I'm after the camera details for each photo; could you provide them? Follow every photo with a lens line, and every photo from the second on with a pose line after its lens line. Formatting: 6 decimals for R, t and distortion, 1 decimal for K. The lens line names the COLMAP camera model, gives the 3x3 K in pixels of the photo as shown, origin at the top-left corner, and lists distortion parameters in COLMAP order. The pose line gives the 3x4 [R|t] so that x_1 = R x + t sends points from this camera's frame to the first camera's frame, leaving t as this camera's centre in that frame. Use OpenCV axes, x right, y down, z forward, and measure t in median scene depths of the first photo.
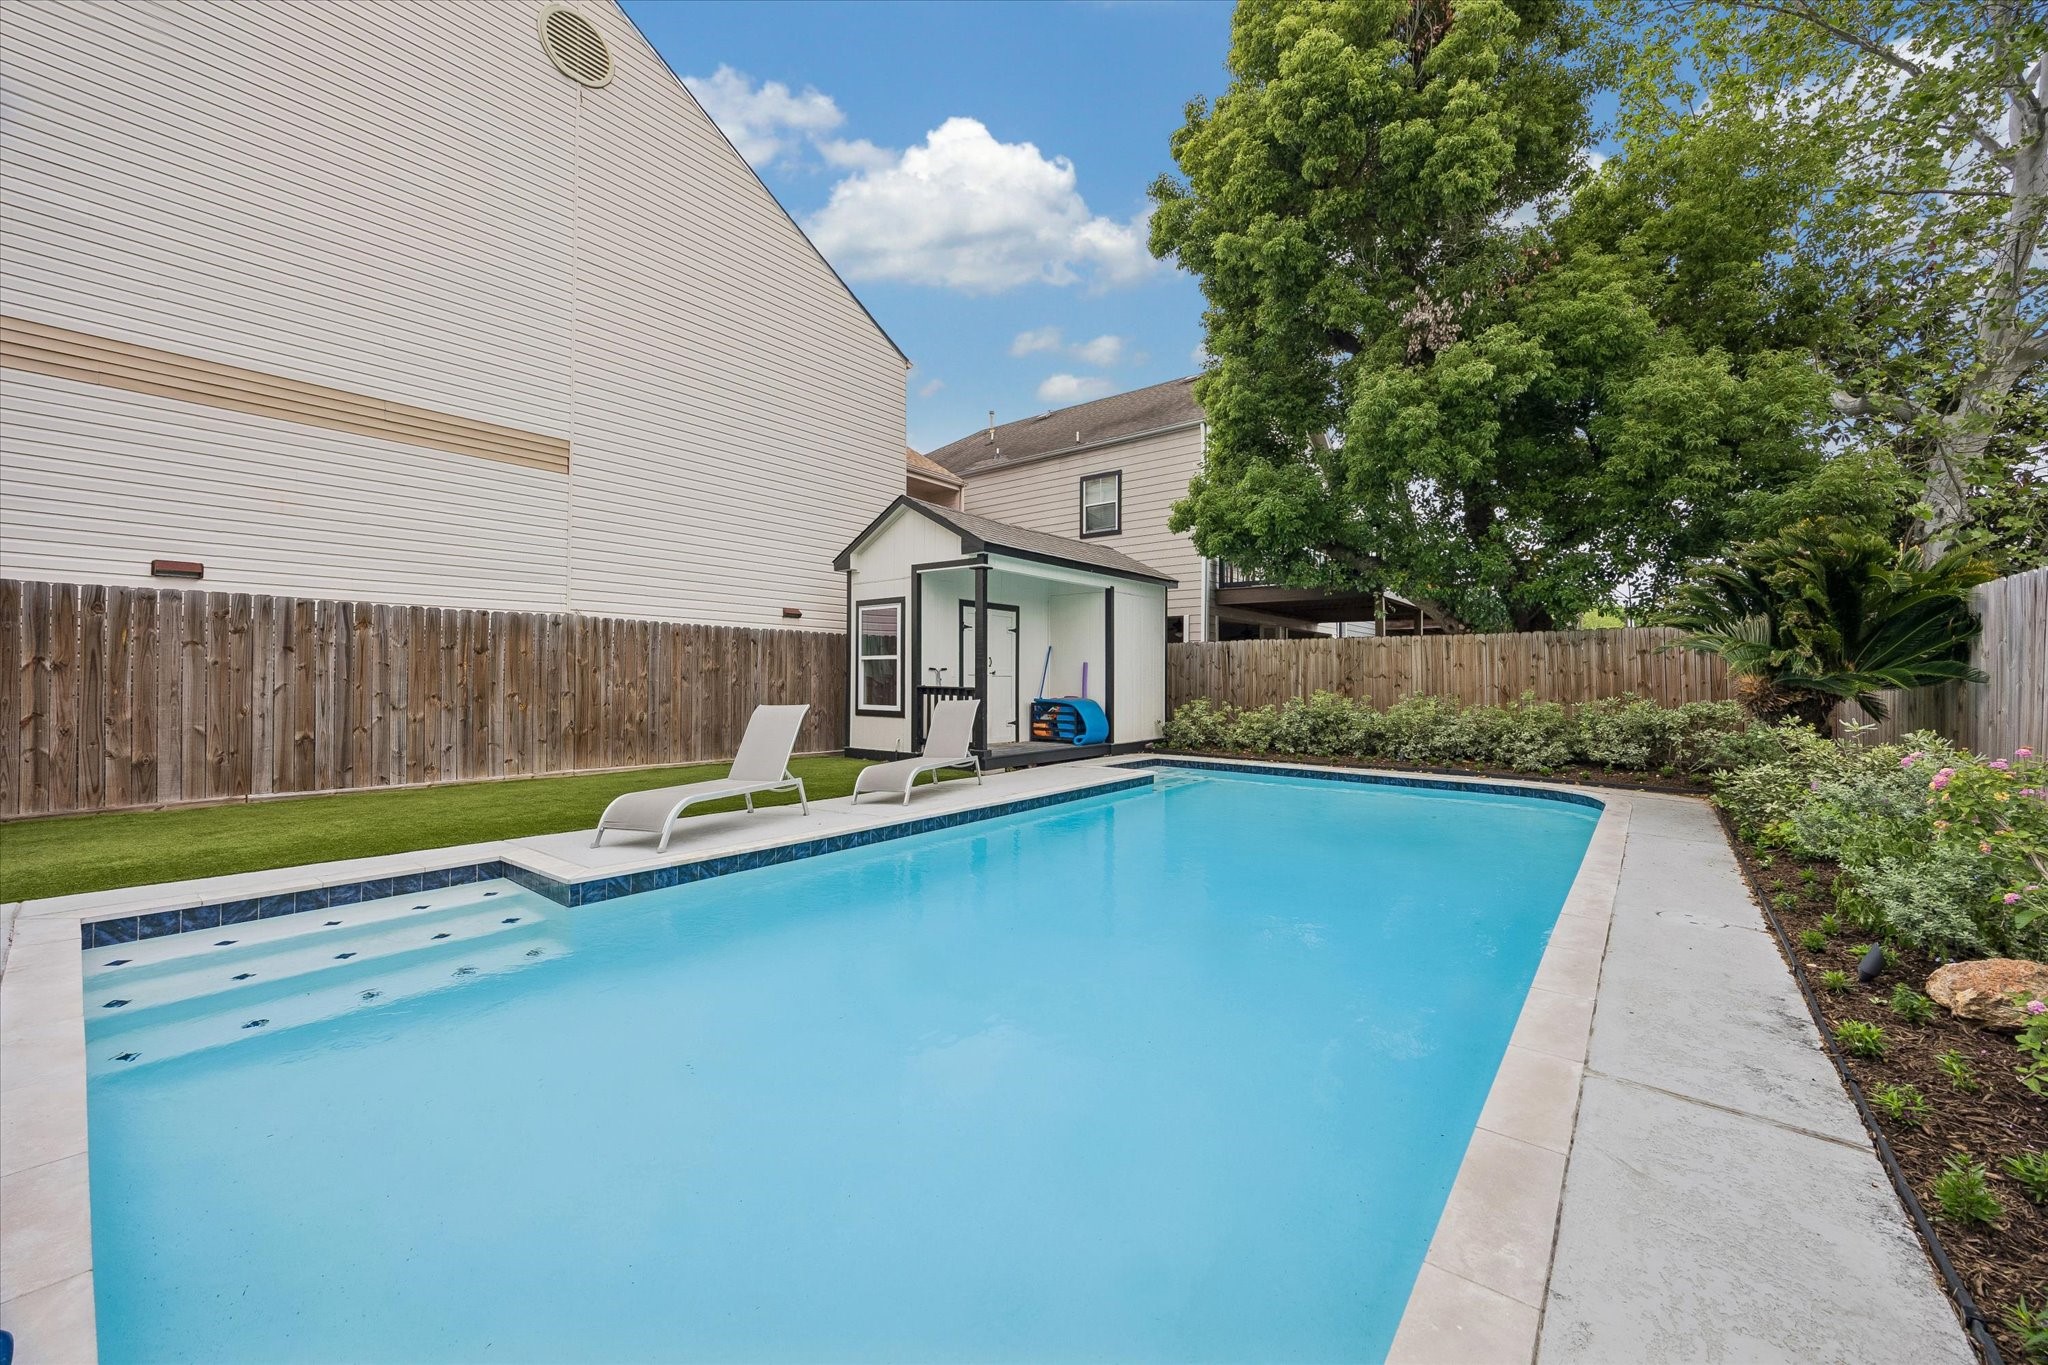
lens RADIAL K [[780.9, 0, 1024.7], [0, 780.9, 679.8], [0, 0, 1]] dist [0.000528, 0.000153]
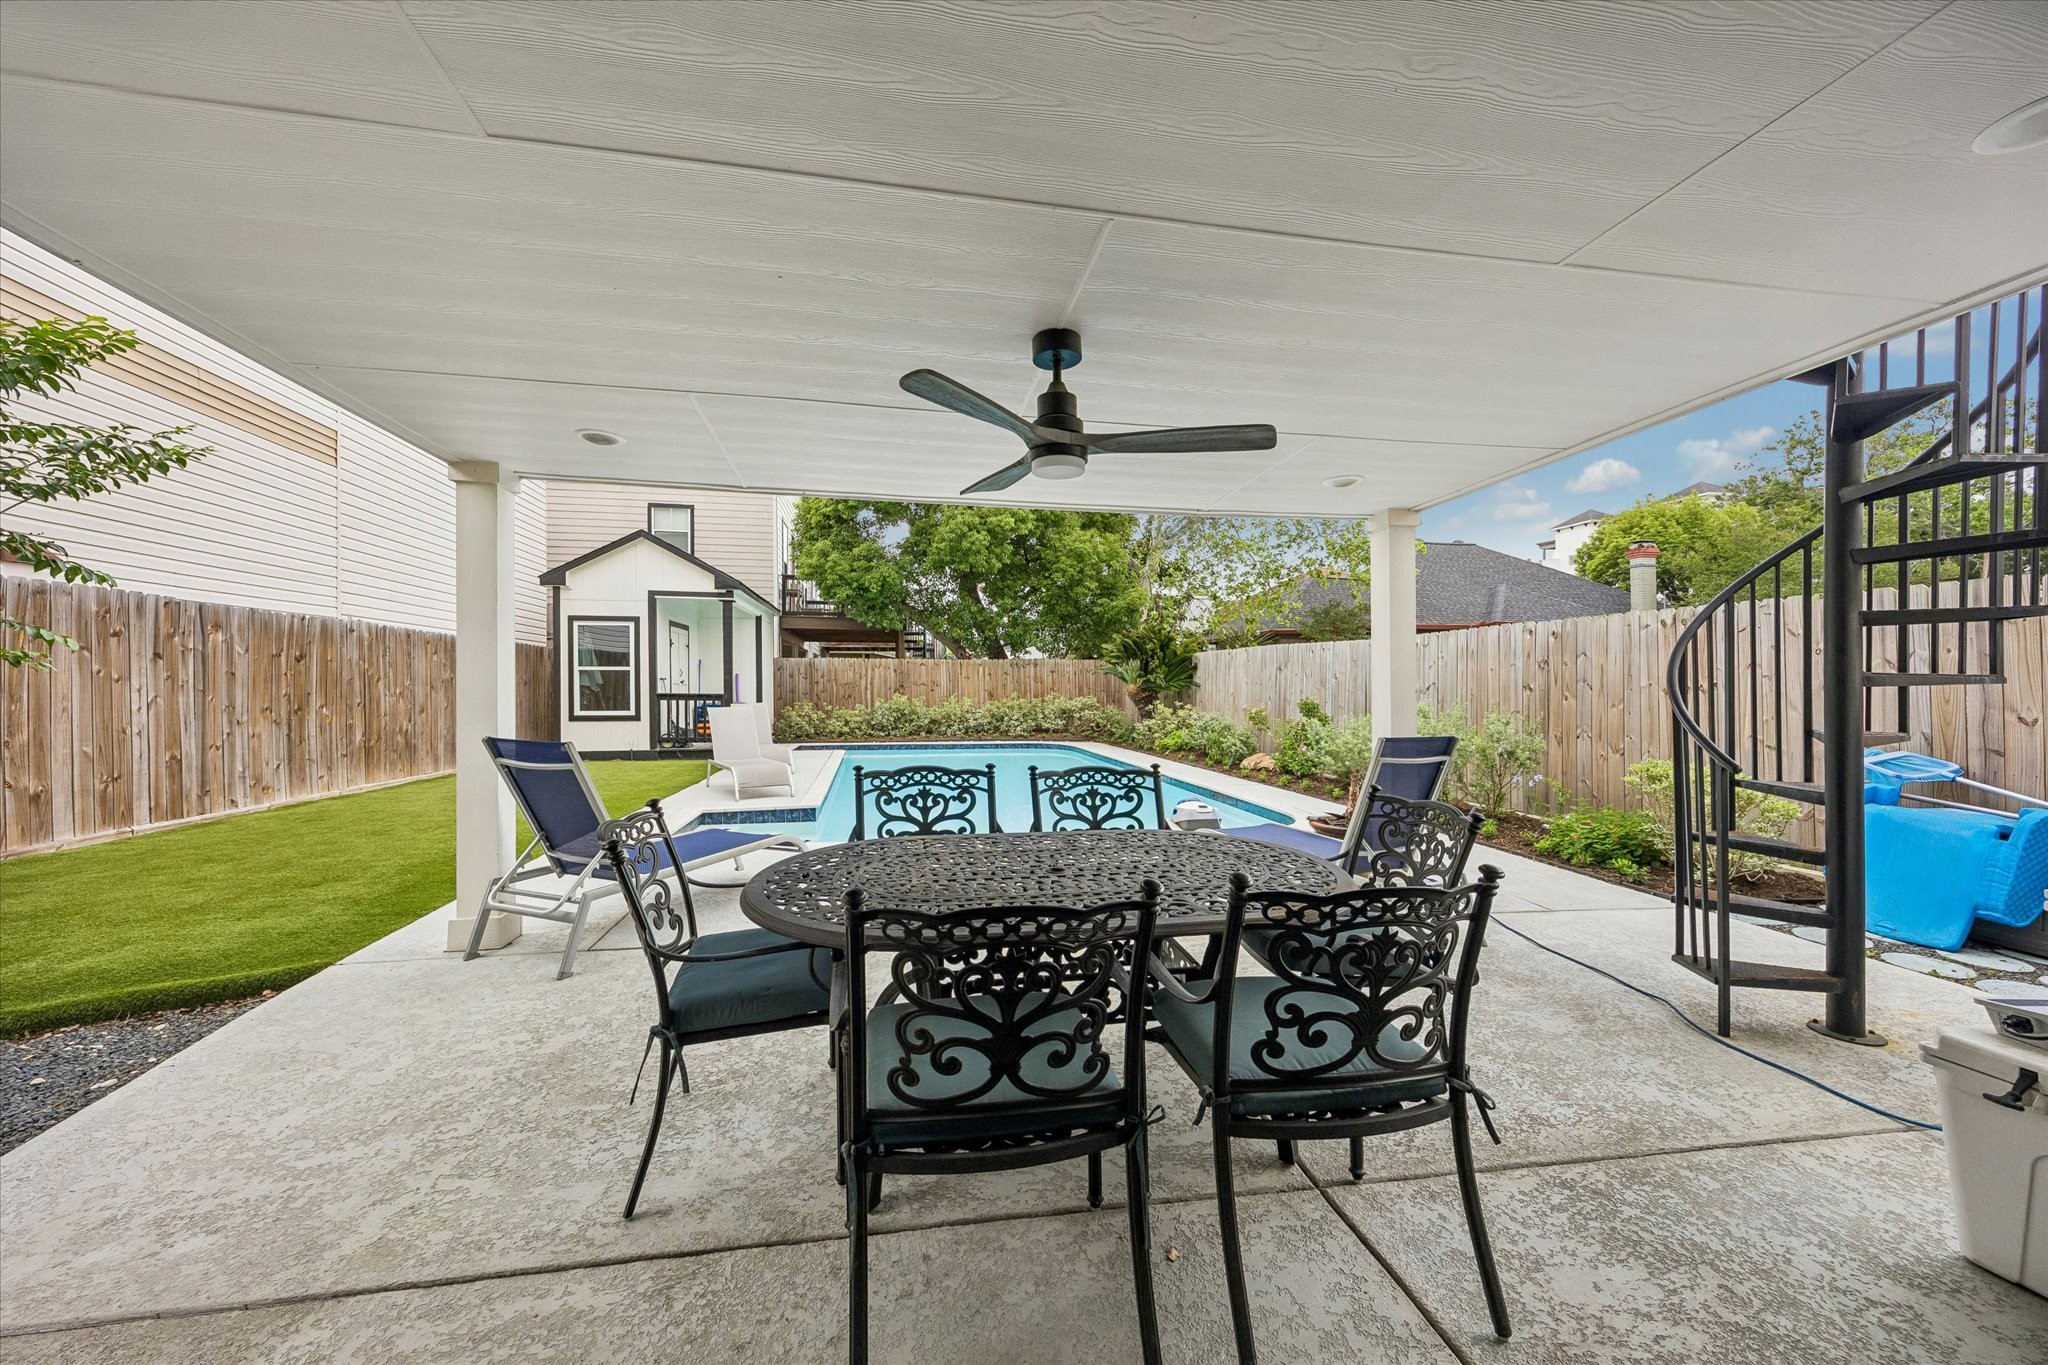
lens RADIAL K [[774.8, 0, 1021.9], [0, 774.8, 690.4], [0, 0, 1]] dist [0.002811, 0.000375]
pose [[0.661851, -0.006942, 0.749604, -0.810786], [0.002561, 0.999972, 0.007000, -0.004213], [-0.749631, -0.002713, 0.661850, -0.238984]]
